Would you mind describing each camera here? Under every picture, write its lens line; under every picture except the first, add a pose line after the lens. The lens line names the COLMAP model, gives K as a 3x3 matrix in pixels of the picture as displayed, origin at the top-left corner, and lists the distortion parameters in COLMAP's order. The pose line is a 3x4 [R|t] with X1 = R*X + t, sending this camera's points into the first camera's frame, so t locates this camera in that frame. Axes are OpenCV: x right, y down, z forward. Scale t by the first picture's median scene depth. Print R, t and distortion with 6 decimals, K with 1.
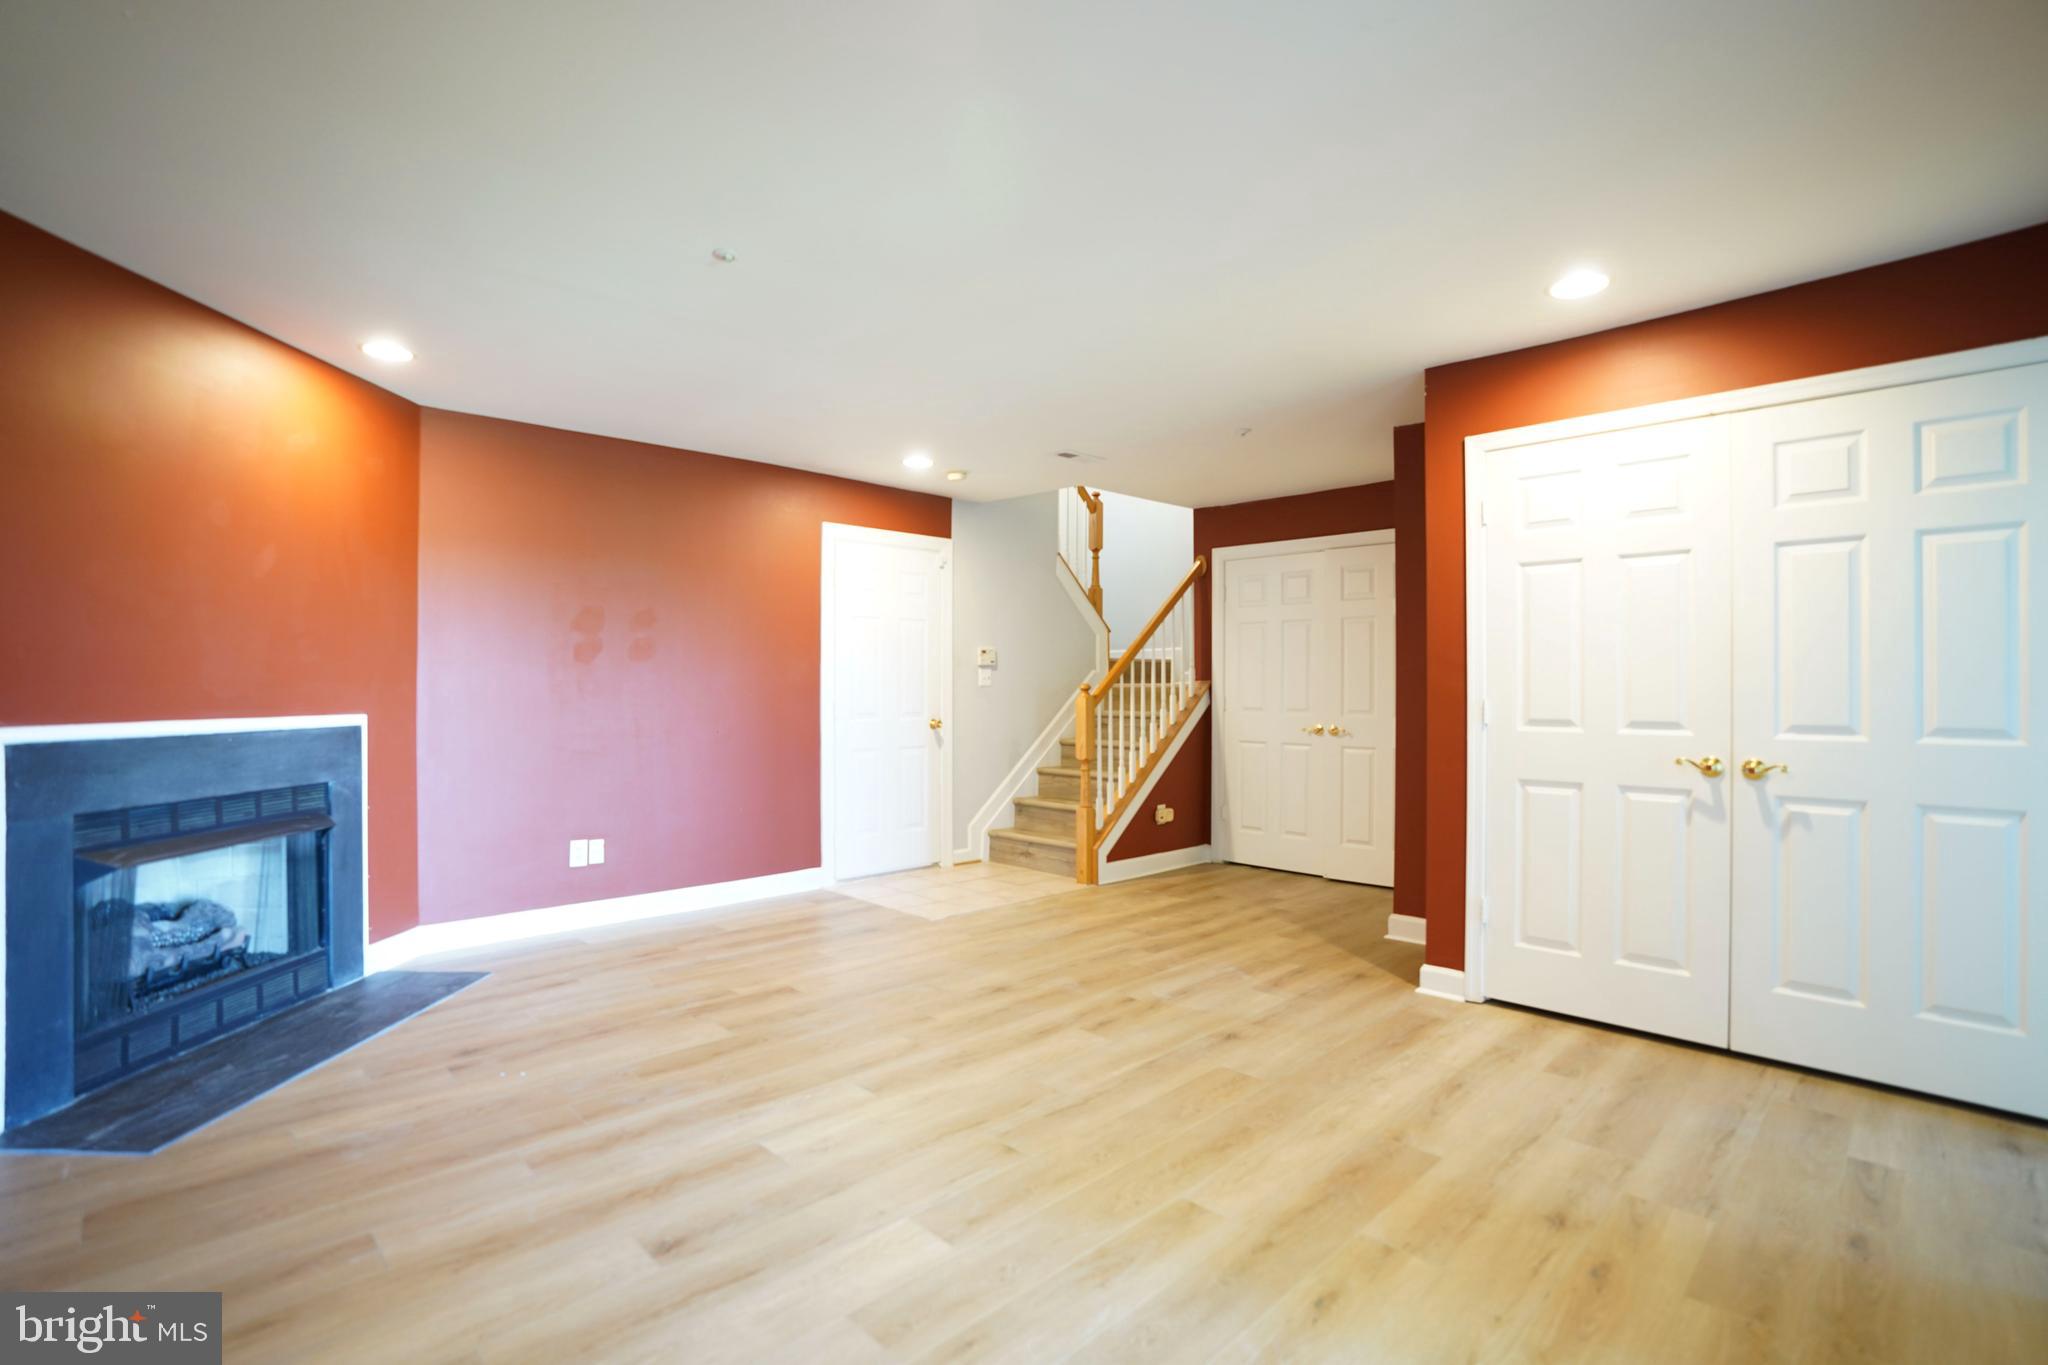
lens RADIAL K [[940.5, 0, 1014.4], [0, 940.5, 684.8], [0, 0, 1]] dist [-0.058035, 0.021261]
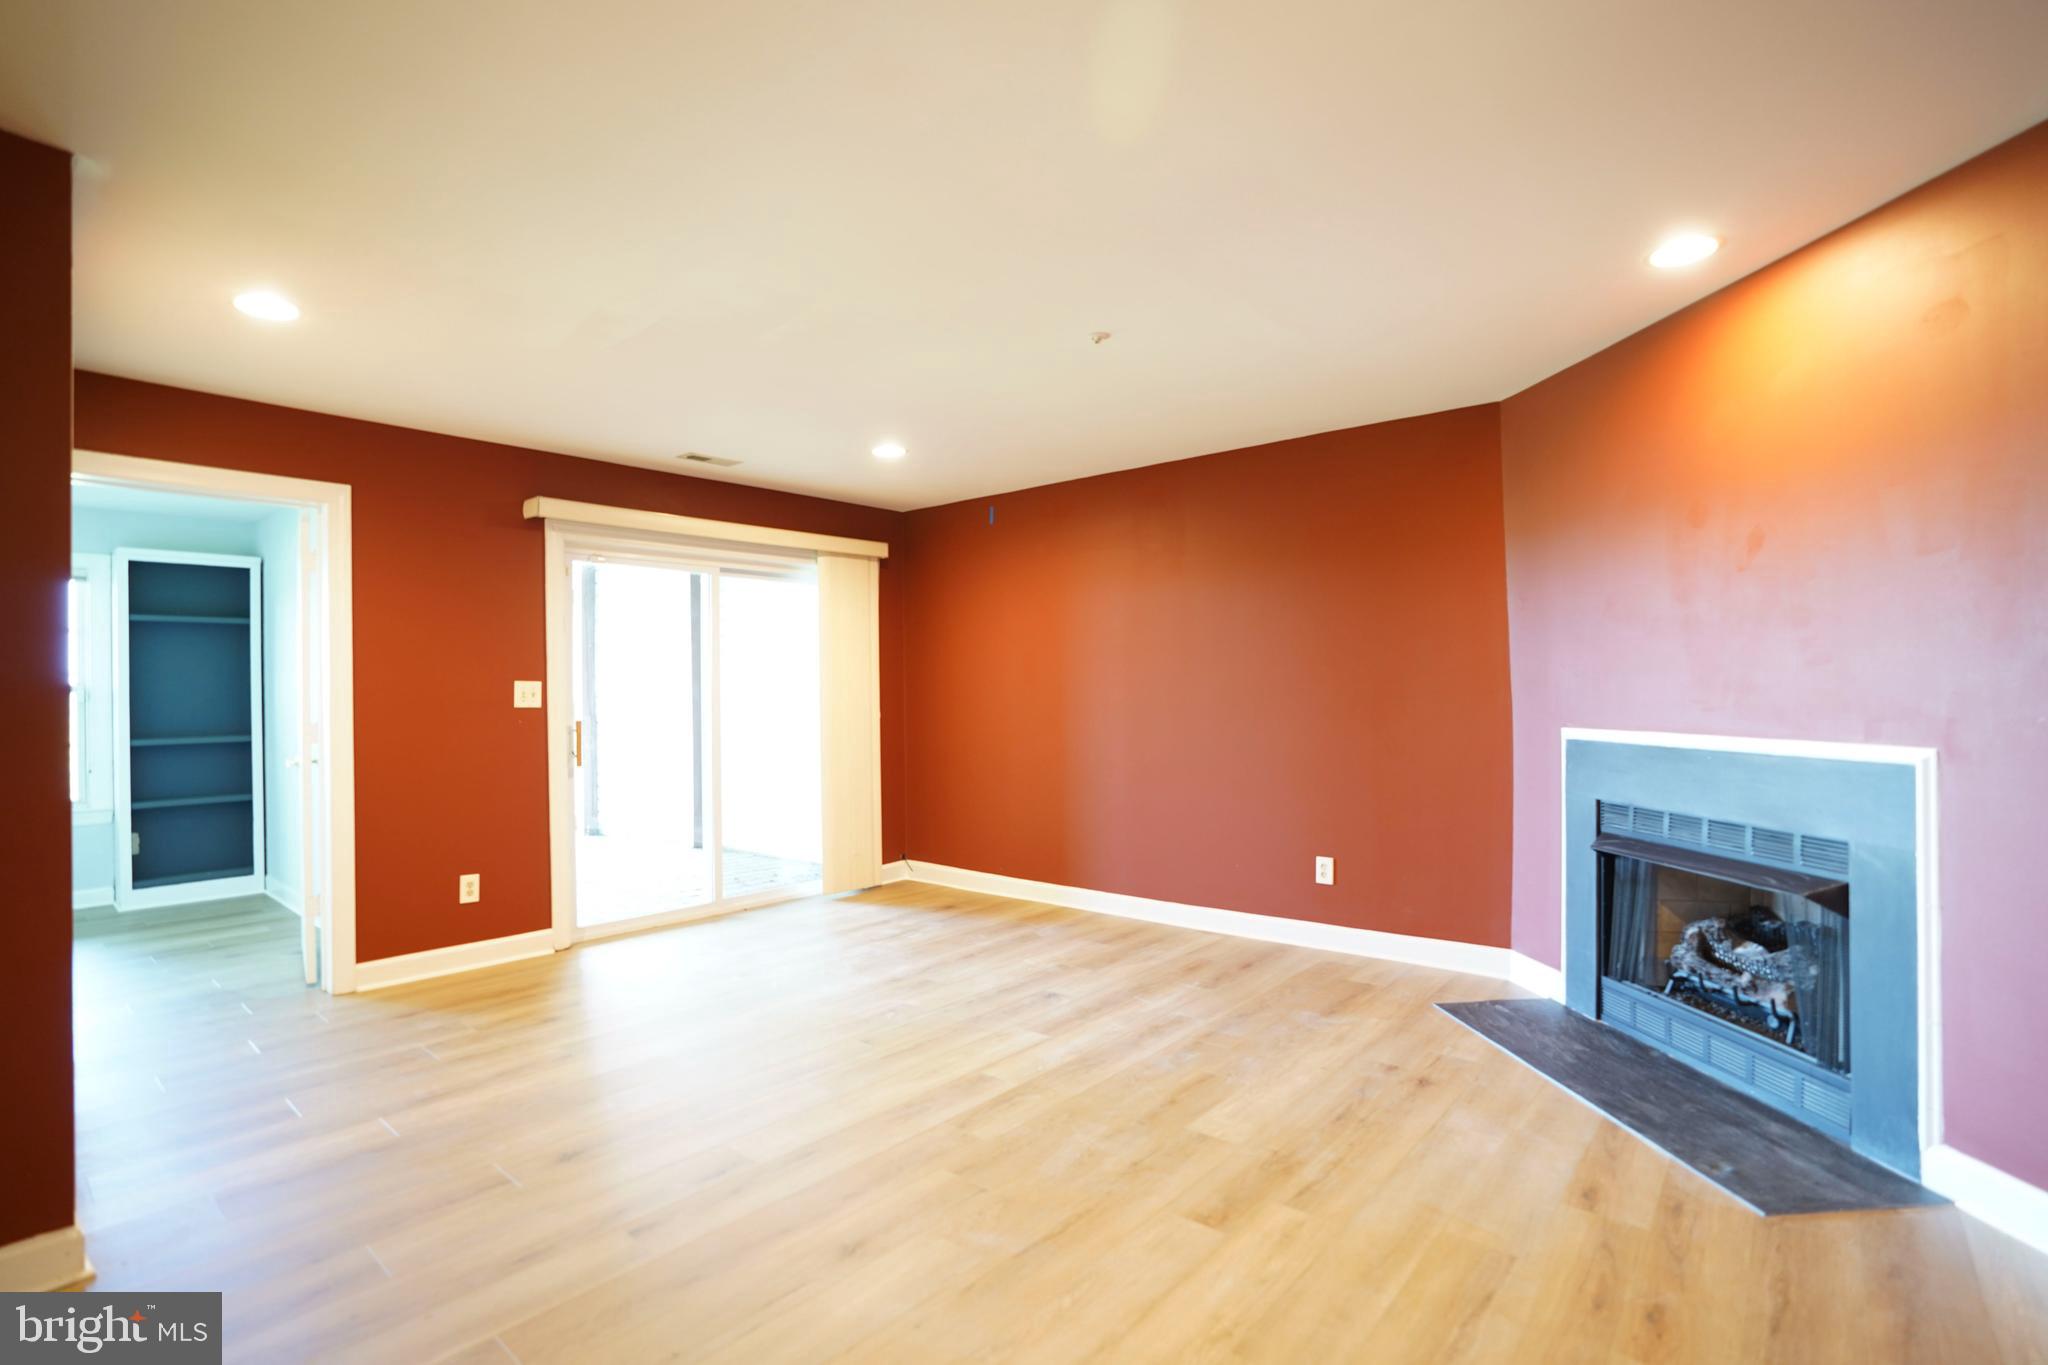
lens RADIAL K [[940.5, 0, 1014.4], [0, 940.5, 684.8], [0, 0, 1]] dist [-0.058035, 0.021261]
pose [[-0.995111, 0.010714, -0.098176, -0.073992], [0.011555, 0.999901, -0.007997, -0.013637], [0.098080, -0.009092, -0.995137, 1.831240]]
